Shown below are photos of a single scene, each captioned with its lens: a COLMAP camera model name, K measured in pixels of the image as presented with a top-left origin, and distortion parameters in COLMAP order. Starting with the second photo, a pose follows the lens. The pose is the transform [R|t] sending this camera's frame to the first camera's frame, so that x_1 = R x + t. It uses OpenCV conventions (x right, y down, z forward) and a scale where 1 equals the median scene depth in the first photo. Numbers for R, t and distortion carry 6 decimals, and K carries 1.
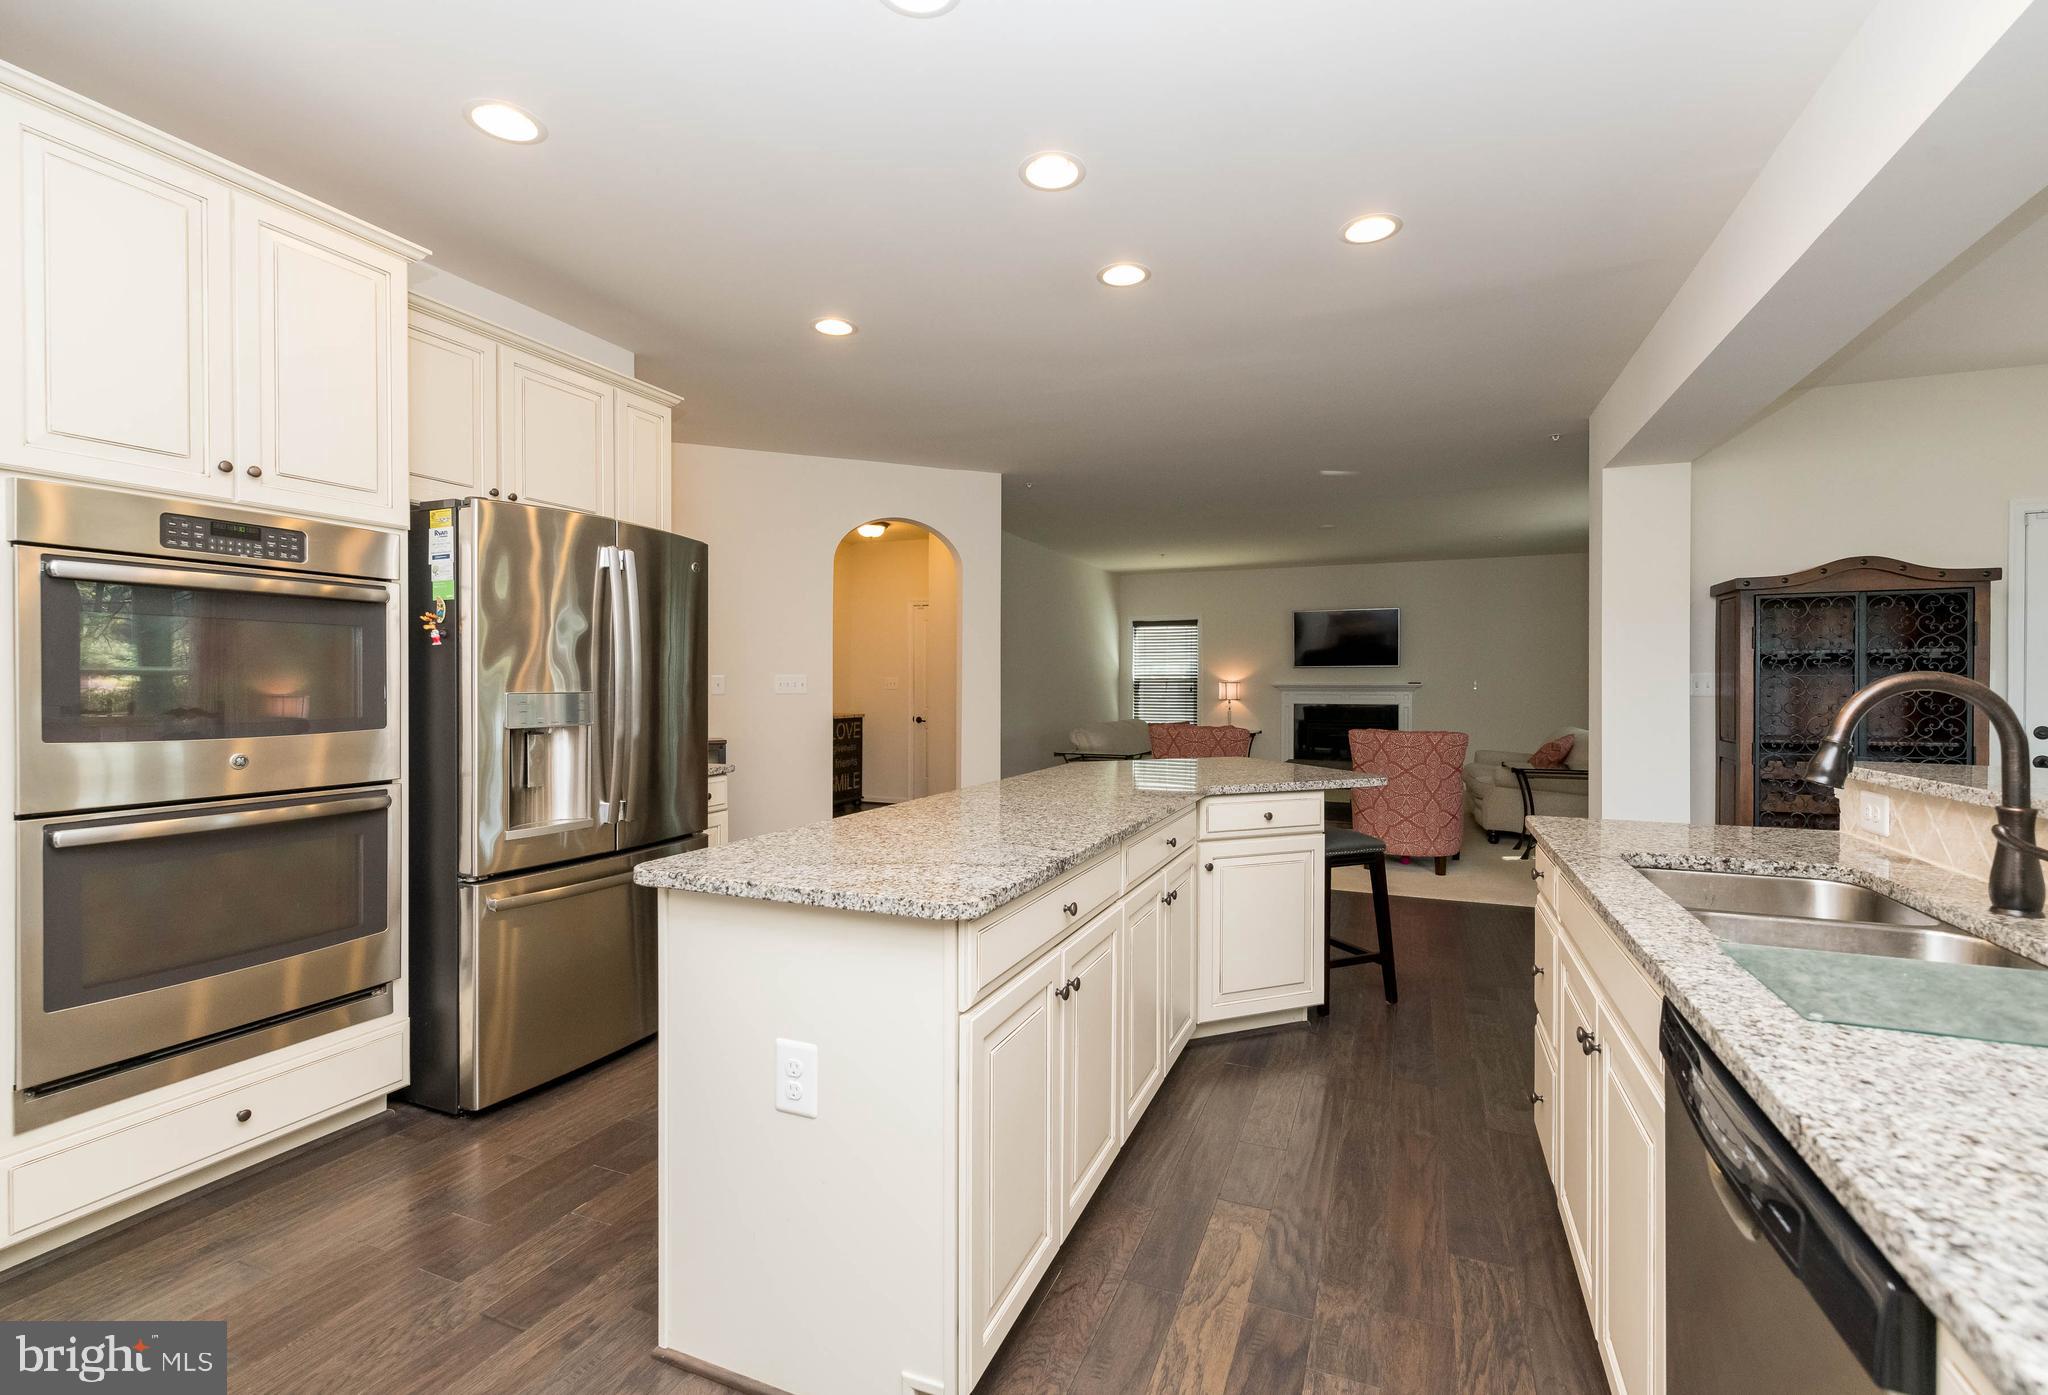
lens RADIAL K [[899.1, 0, 1035.4], [0, 899.1, 691.3], [0, 0, 1]] dist [0.002662, -0.000007]
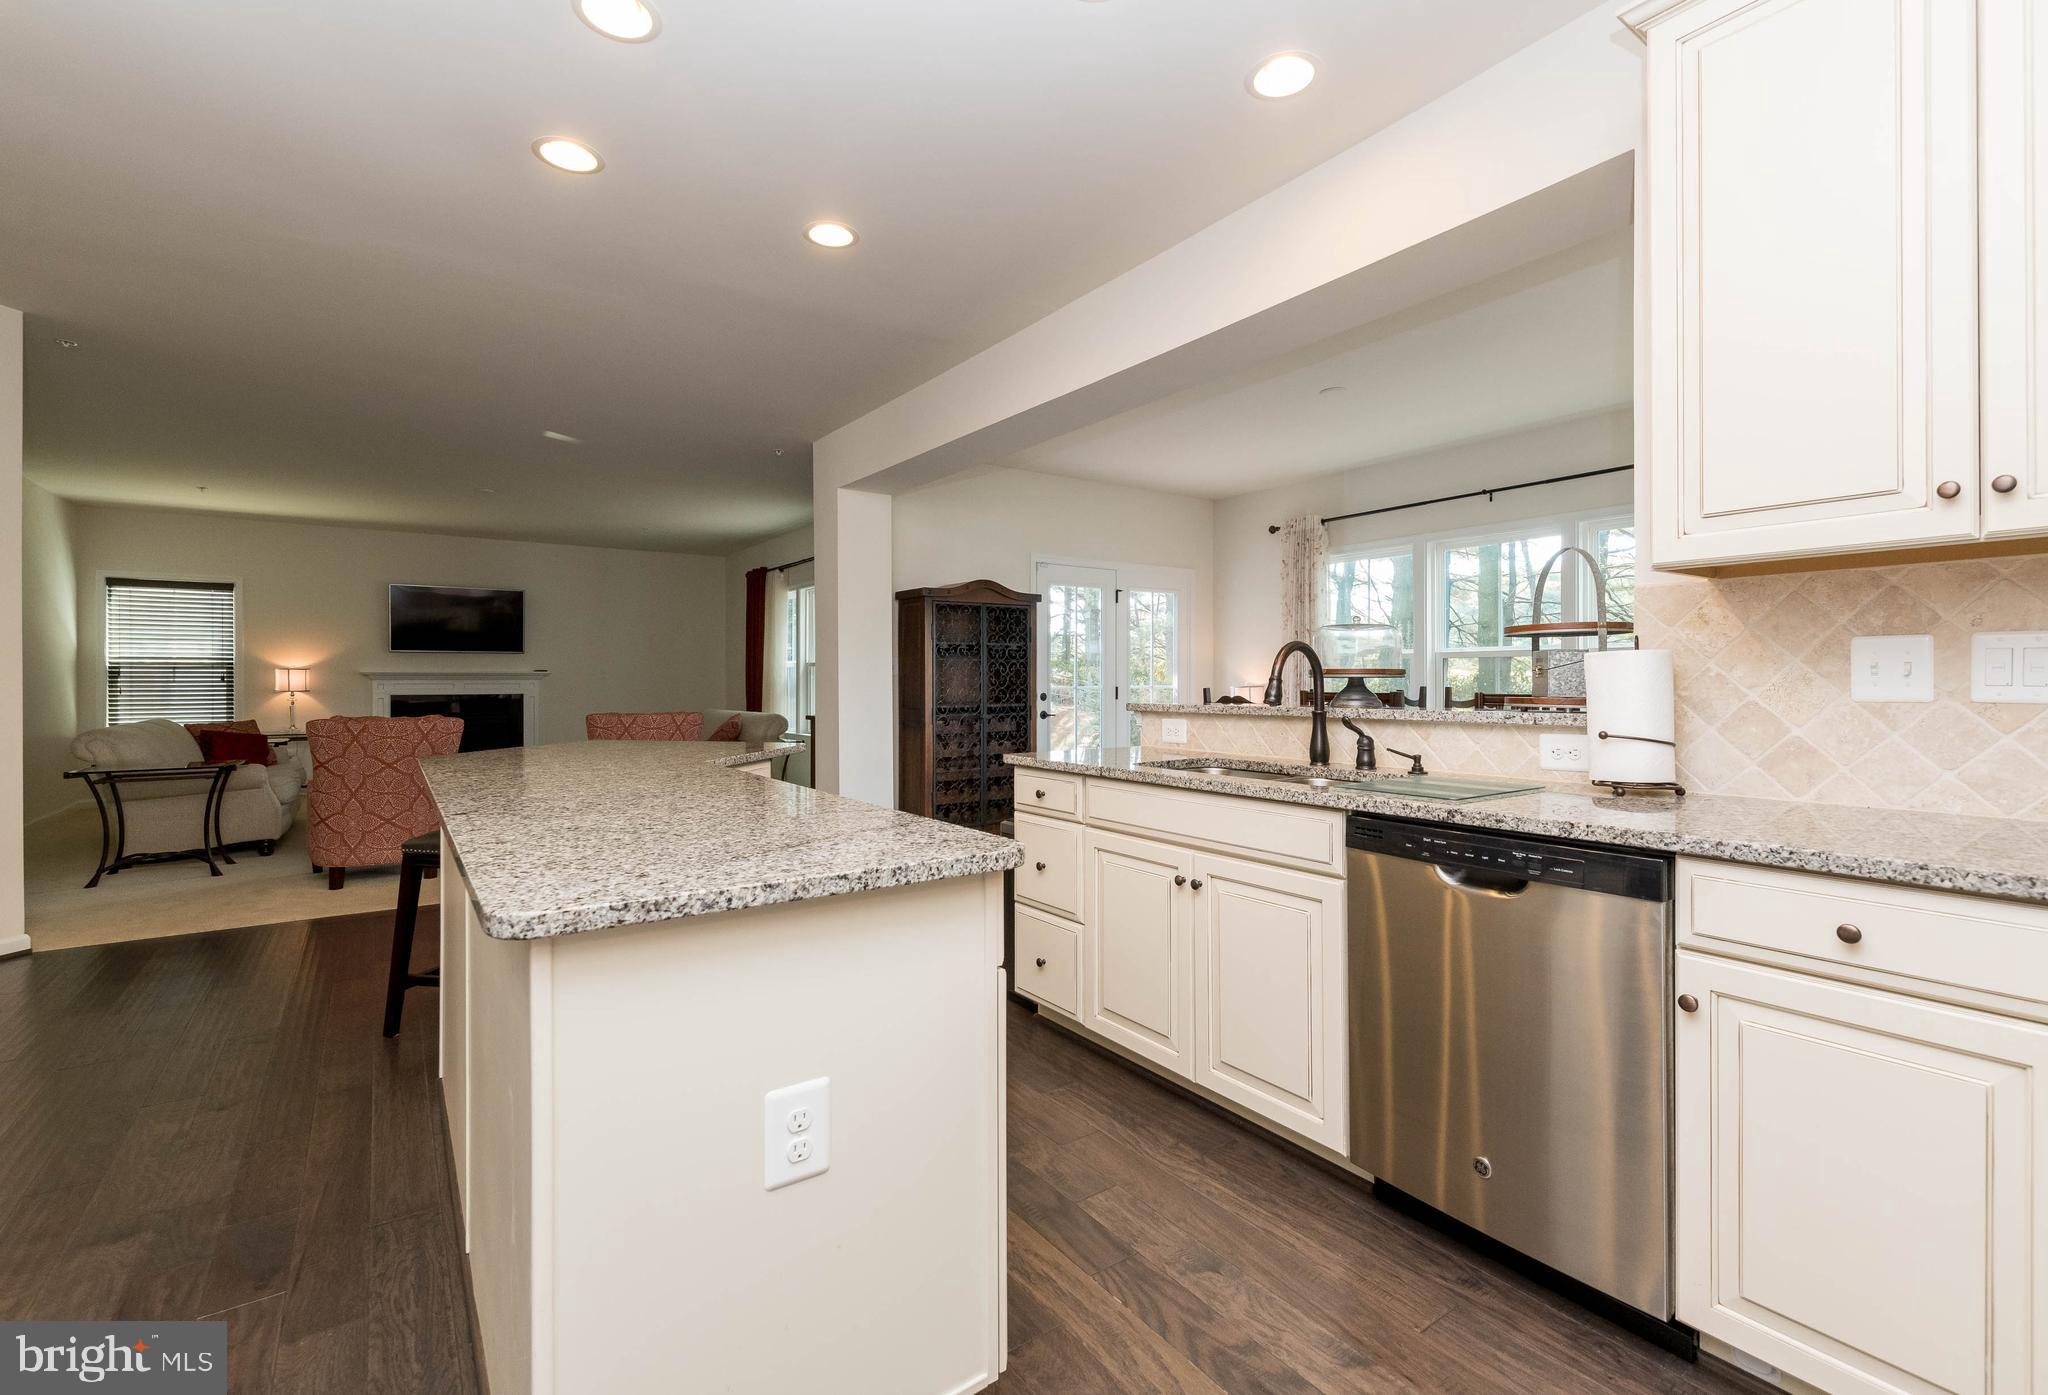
lens RADIAL K [[899.1, 0, 1028.6], [0, 899.1, 679.0], [0, 0, 1]] dist [0.002662, -0.000007]
pose [[0.526111, -0.001397, 0.850414, -0.293195], [0.008347, 0.999959, -0.003522, 0.018568], [-0.850375, 0.008952, 0.526102, 0.156292]]
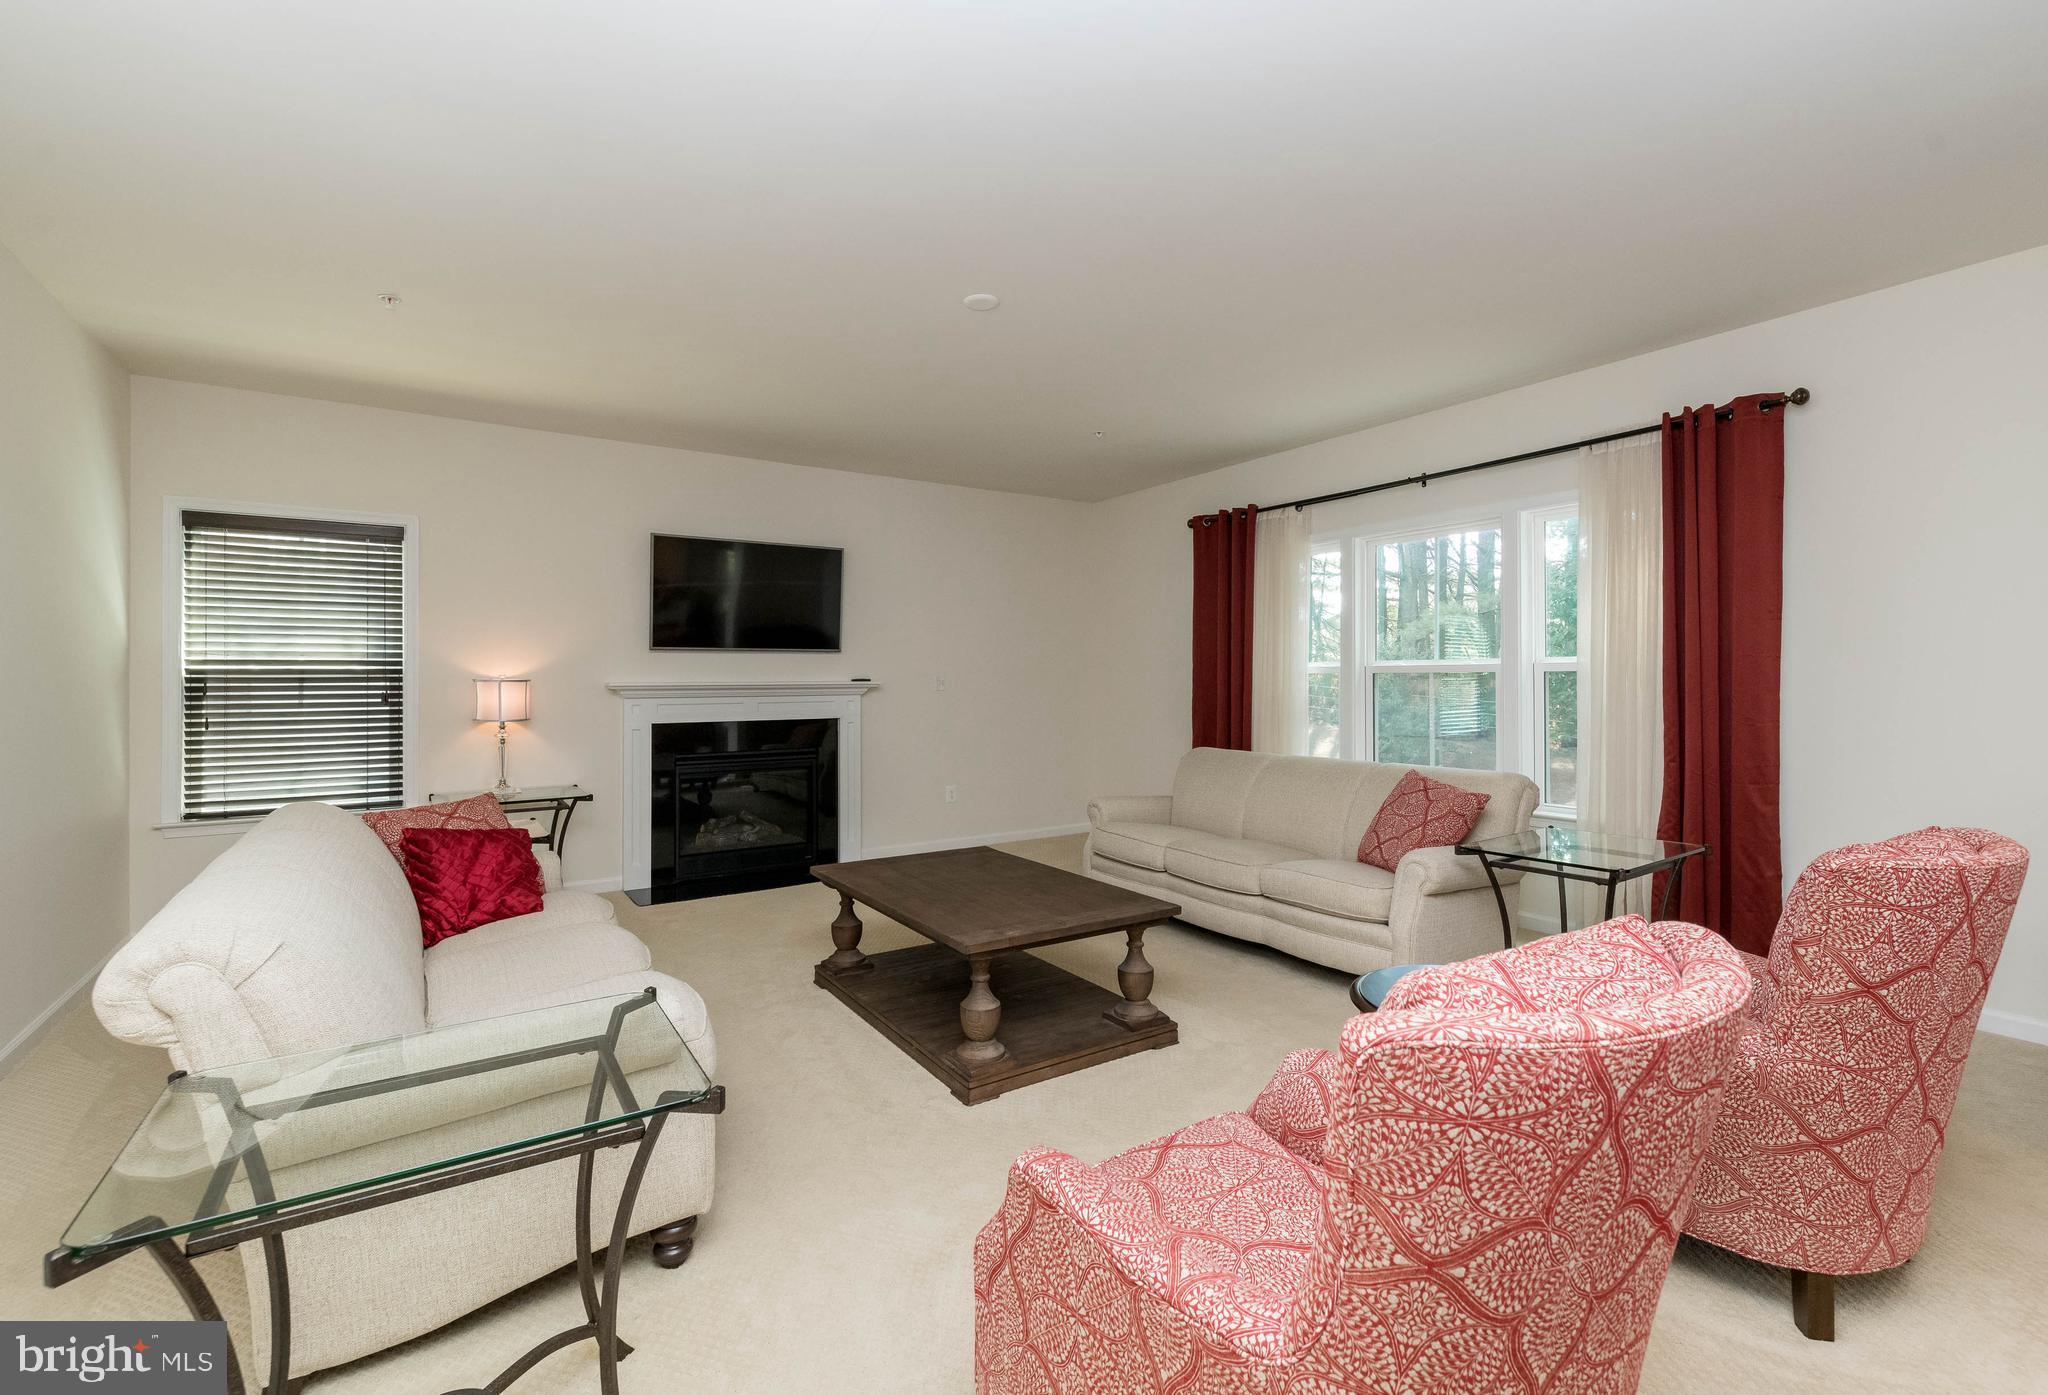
lens RADIAL K [[899.1, 0, 1032.4], [0, 899.1, 683.0], [0, 0, 1]] dist [0.002662, -0.000007]
pose [[0.551983, -0.004563, 0.833843, -0.011833], [0.009854, 0.999951, -0.001051, -0.014181], [-0.833797, 0.008797, 0.552001, 1.480724]]
